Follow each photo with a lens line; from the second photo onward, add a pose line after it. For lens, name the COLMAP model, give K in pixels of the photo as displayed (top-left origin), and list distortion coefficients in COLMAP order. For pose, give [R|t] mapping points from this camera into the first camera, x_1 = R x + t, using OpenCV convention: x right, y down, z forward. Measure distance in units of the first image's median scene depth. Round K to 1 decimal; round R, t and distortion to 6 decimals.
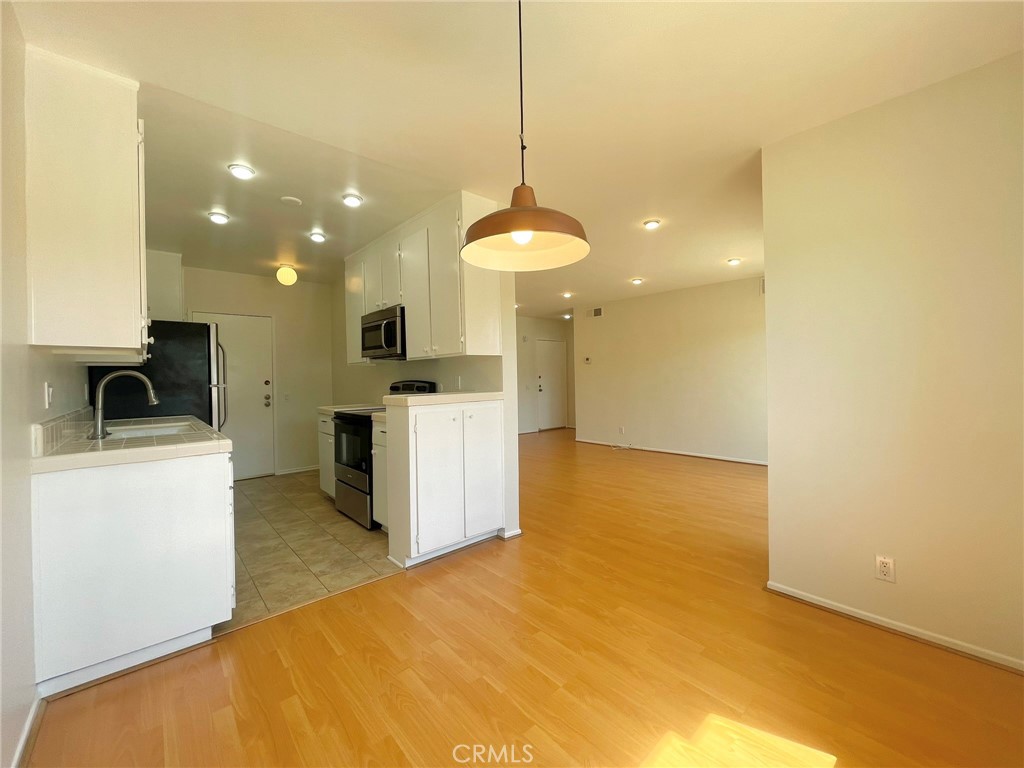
lens RADIAL K [[406.8, 0, 509.6], [0, 406.8, 378.6], [0, 0, 1]] dist [-0.010220, 0.000061]
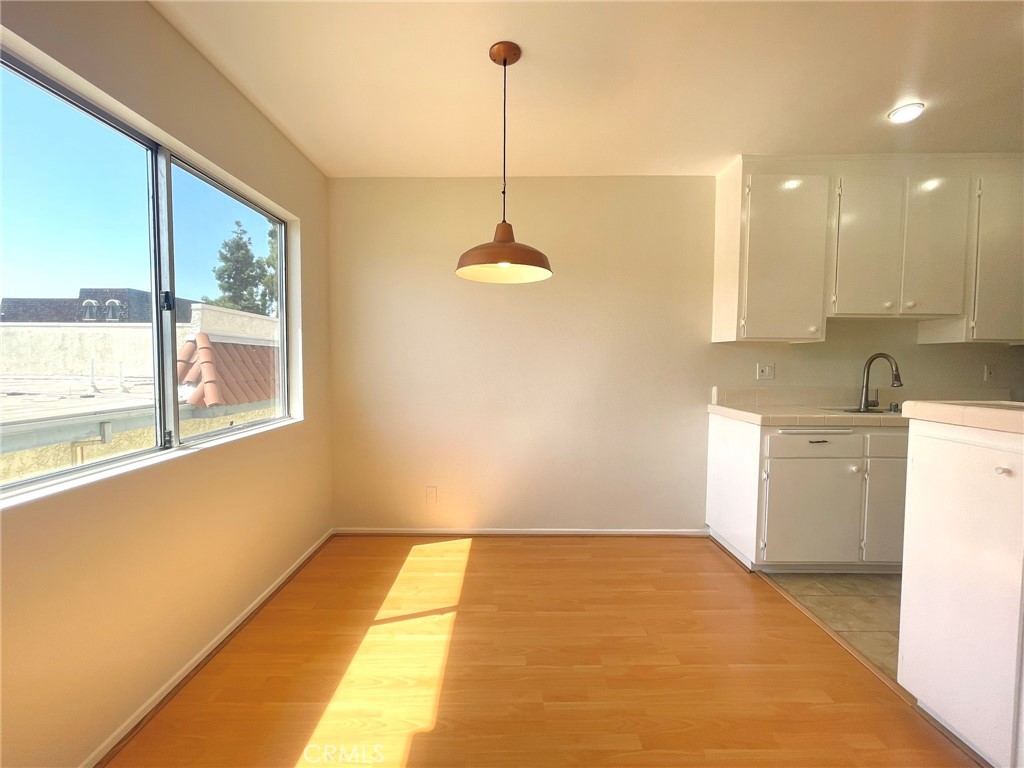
lens RADIAL K [[441.2, 0, 515.6], [0, 441.2, 381.7], [0, 0, 1]] dist [-0.002195, -0.000166]
pose [[-0.653502, 0.050830, -0.755216, 0.382001], [0.008204, 0.998160, 0.060083, -0.015174], [0.756880, 0.033069, -0.652716, 0.677060]]
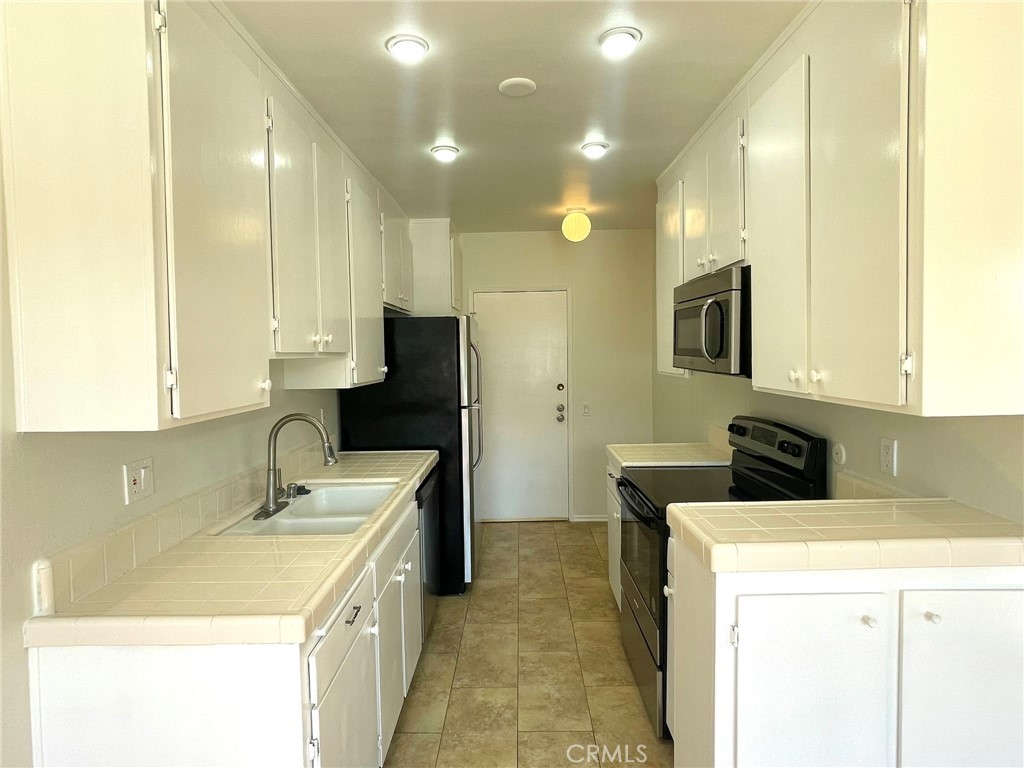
lens RADIAL K [[553.7, 0, 514.1], [0, 553.7, 376.9], [0, 0, 1]] dist [-0.003341, -0.001170]
pose [[0.742443, 0.037782, -0.668843, -0.043372], [0.001095, 0.998339, 0.057609, -0.088273], [0.669908, -0.043504, 0.741168, 0.366619]]
